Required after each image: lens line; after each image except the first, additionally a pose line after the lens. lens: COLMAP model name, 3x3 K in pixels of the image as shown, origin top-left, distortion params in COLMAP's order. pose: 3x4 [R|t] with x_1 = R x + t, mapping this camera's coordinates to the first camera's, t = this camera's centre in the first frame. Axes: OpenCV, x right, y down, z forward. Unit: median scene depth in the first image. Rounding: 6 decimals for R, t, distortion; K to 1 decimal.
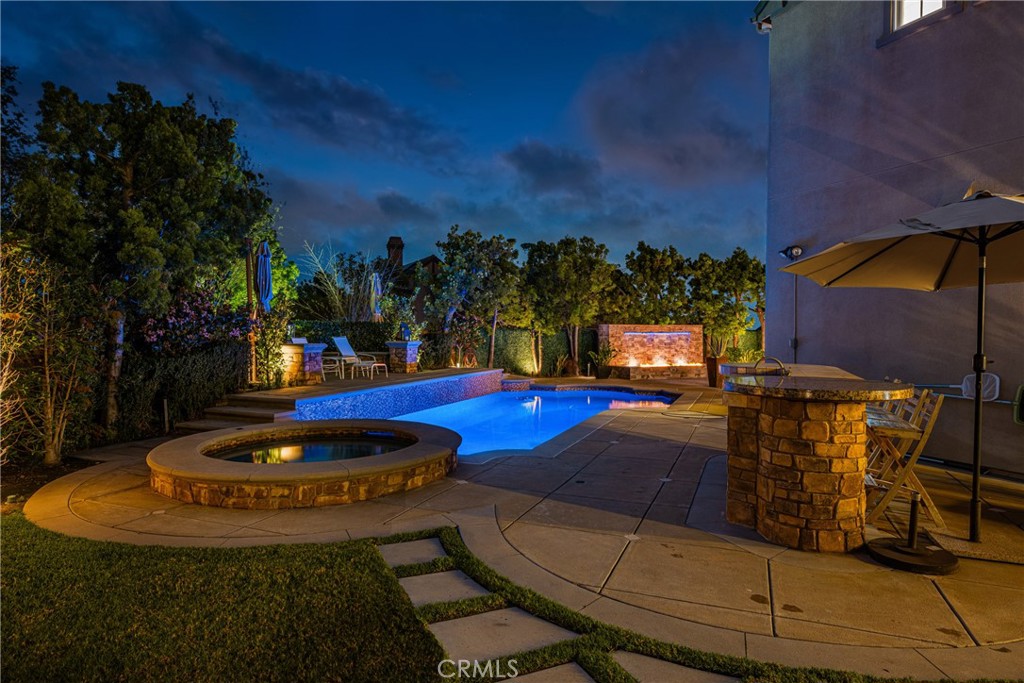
lens RADIAL K [[570.8, 0, 513.0], [0, 570.8, 340.1], [0, 0, 1]] dist [0.001061, 0.000023]
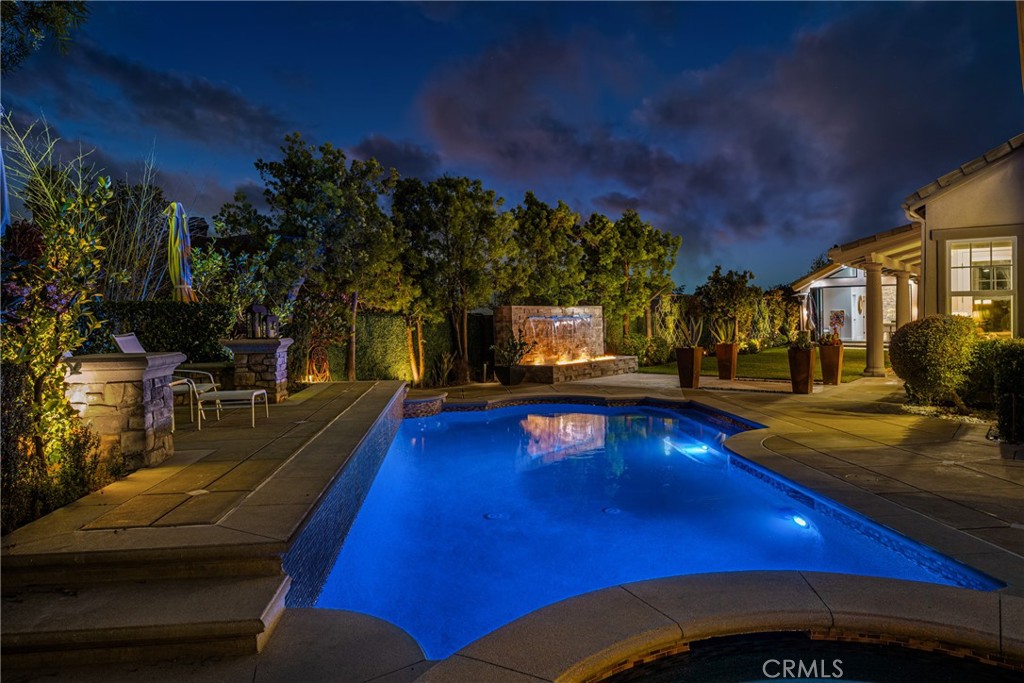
lens RADIAL K [[653.9, 0, 507.4], [0, 653.9, 338.4], [0, 0, 1]] dist [0.005149, 0.002167]
pose [[0.887470, -0.029310, 0.459933, -0.207755], [0.021872, 0.999530, 0.021493, -0.005341], [-0.460347, -0.009015, 0.887693, 0.302512]]
